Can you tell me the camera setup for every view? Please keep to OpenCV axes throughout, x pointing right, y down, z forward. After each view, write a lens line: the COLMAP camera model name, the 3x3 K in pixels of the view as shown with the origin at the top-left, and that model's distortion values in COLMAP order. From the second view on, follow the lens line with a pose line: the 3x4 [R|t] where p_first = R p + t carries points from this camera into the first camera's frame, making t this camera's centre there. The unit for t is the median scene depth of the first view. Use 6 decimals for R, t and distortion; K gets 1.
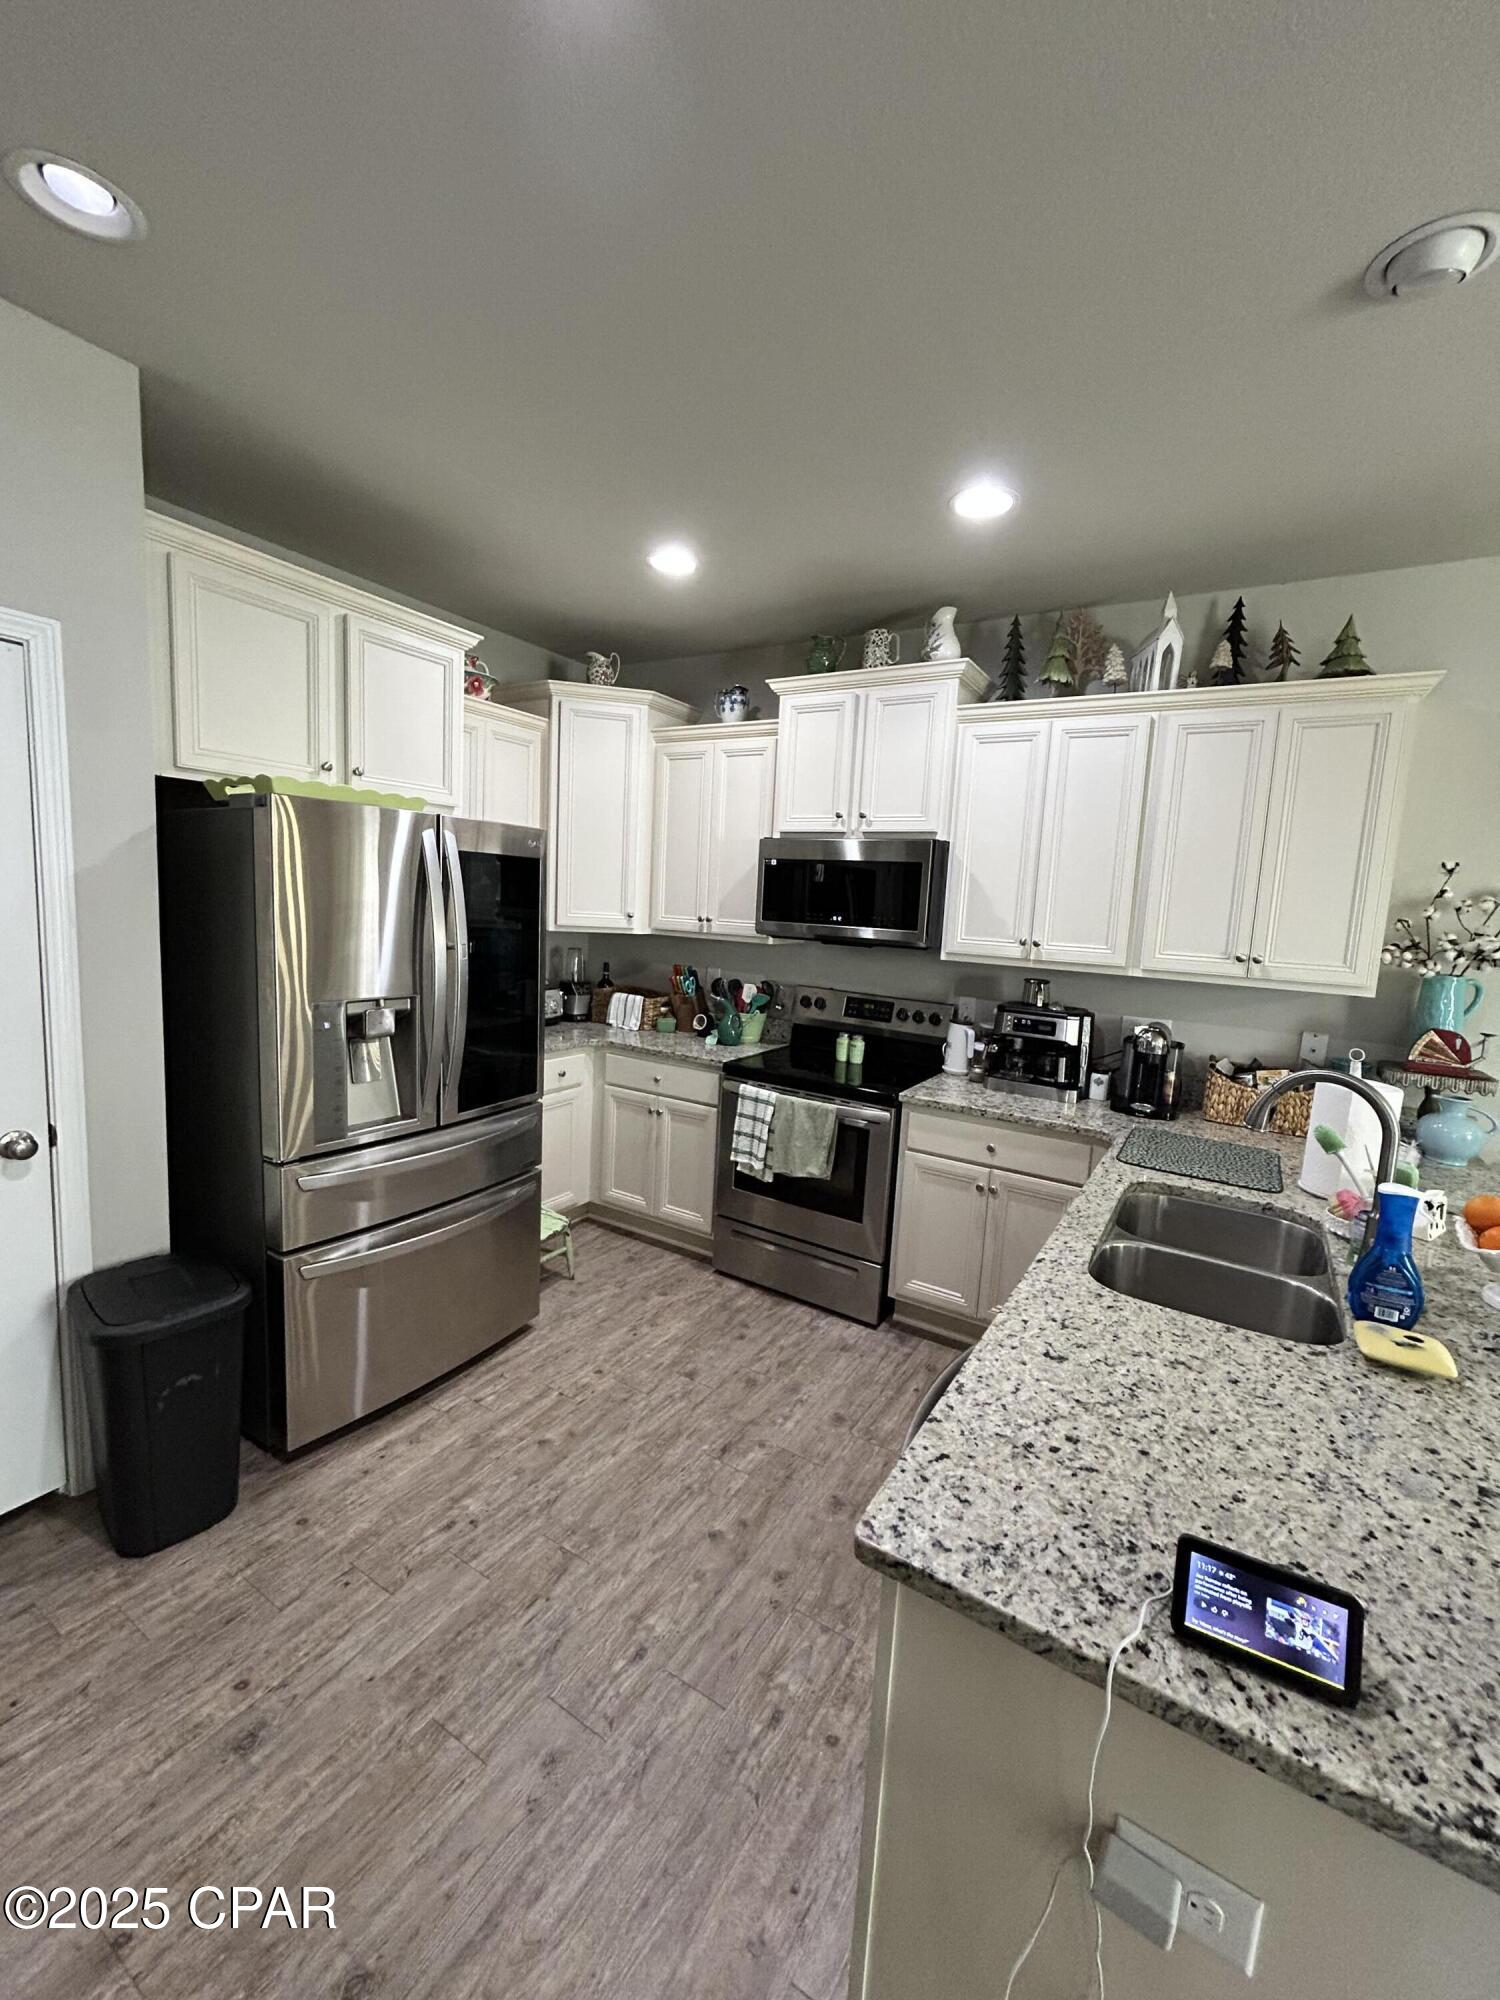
lens RADIAL K [[809.1, 0, 749.5], [0, 809.1, 998.5], [0, 0, 1]] dist [-0.000131, -0.000208]
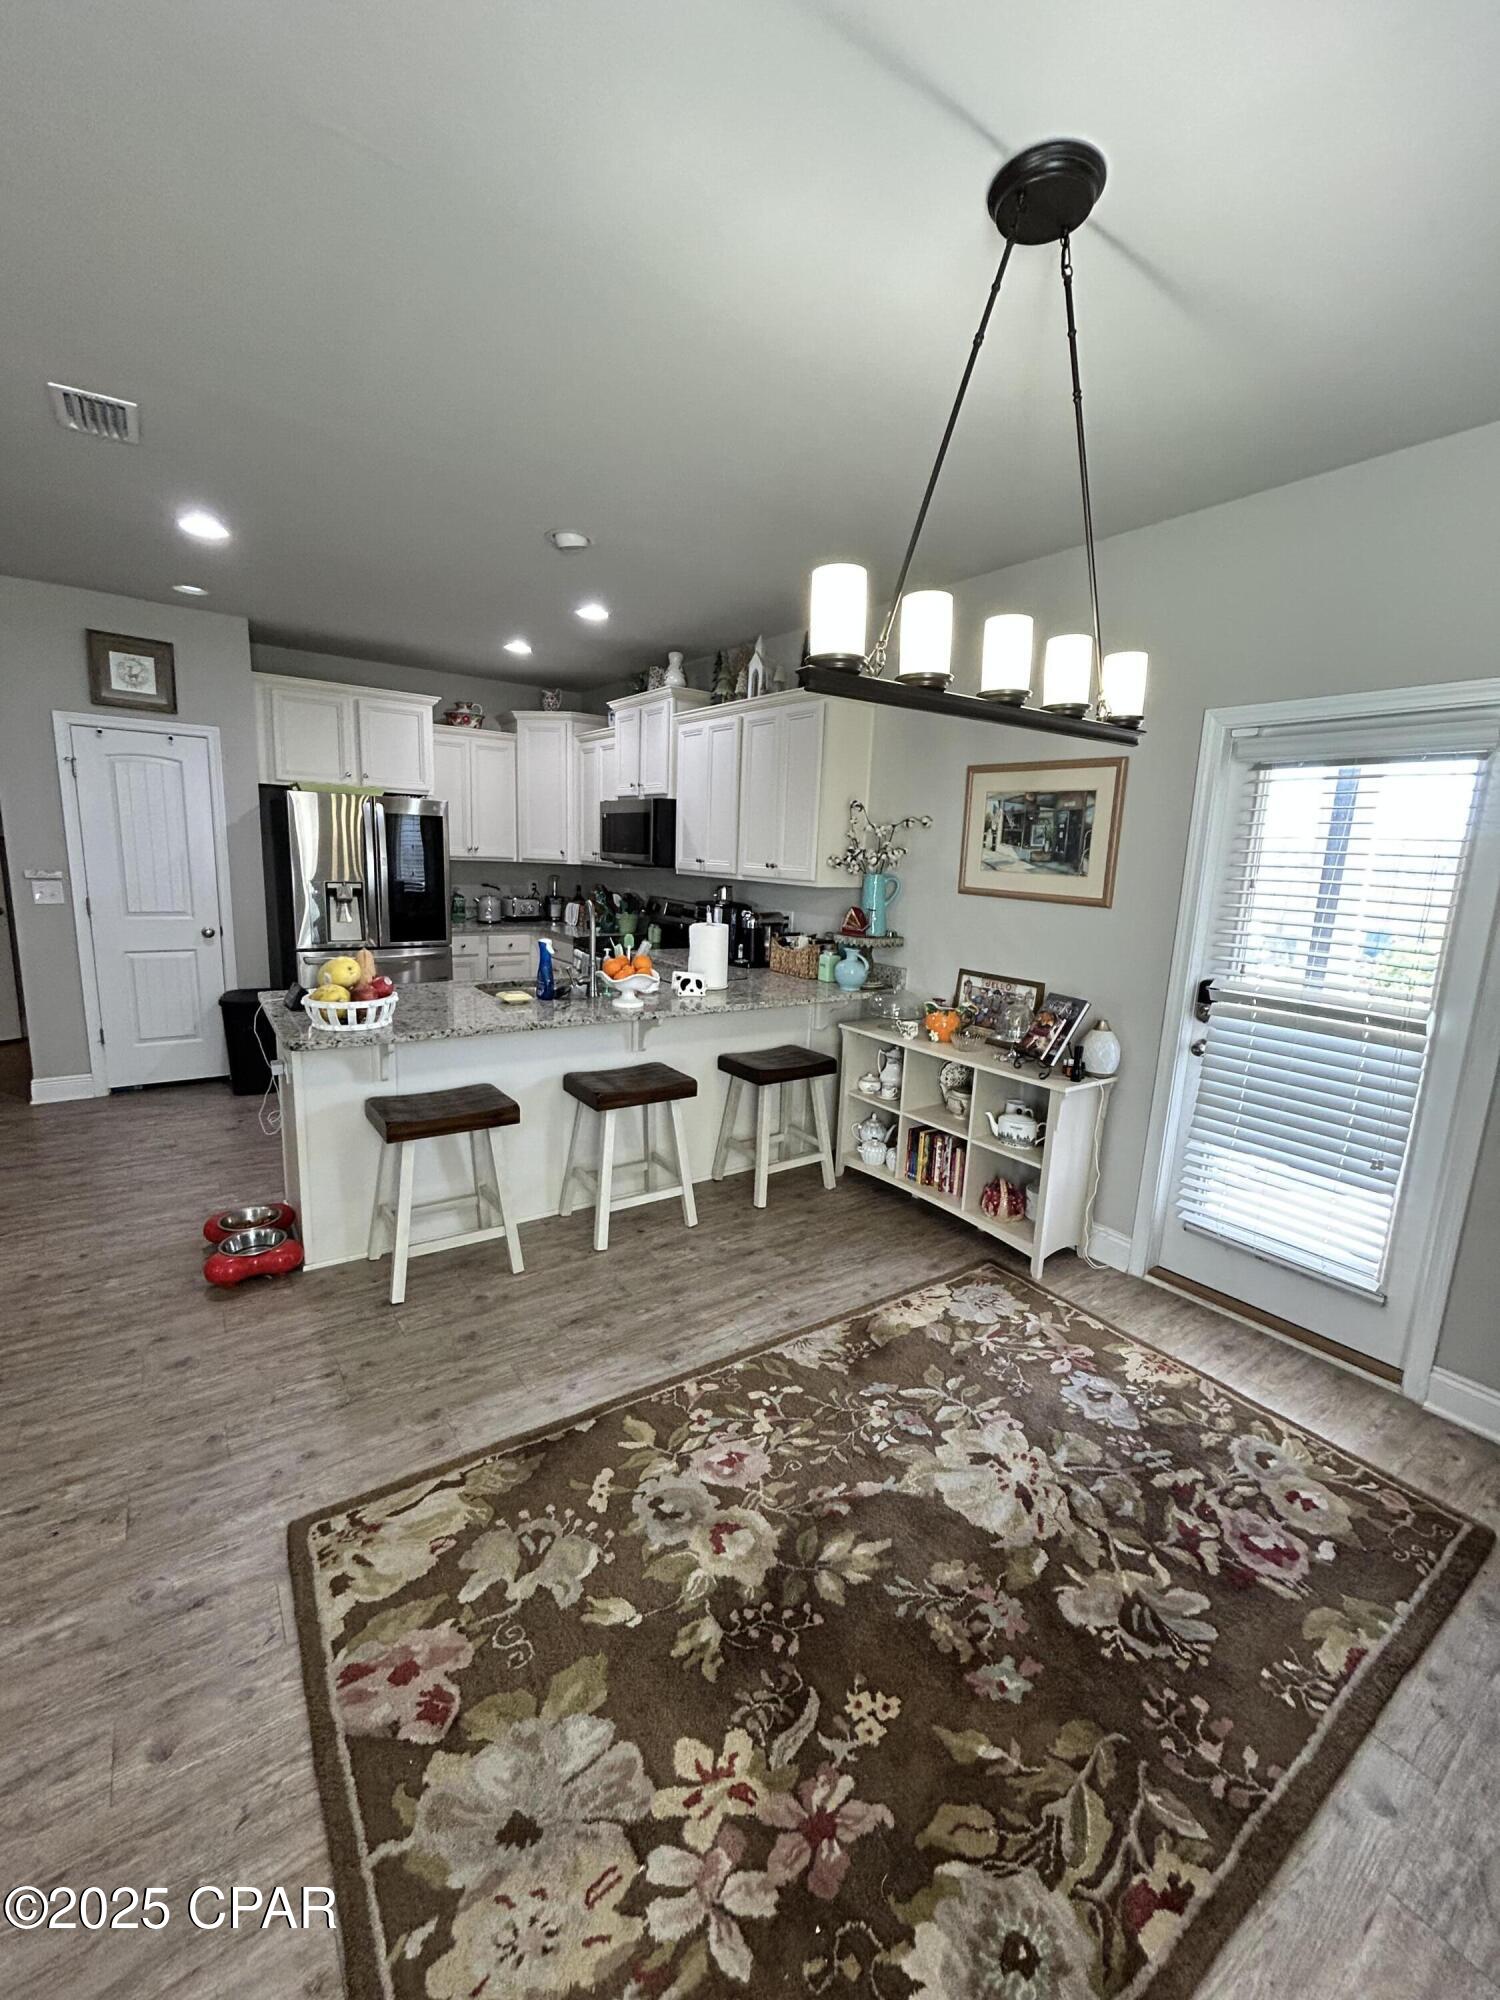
lens RADIAL K [[809.1, 0, 746.0], [0, 809.1, 1000.2], [0, 0, 1]] dist [-0.000131, -0.000208]
pose [[0.921613, 0.057148, -0.383881, 1.026711], [-0.040691, 0.997876, 0.050864, 0.119258], [0.385972, -0.031256, 0.921981, -0.445748]]
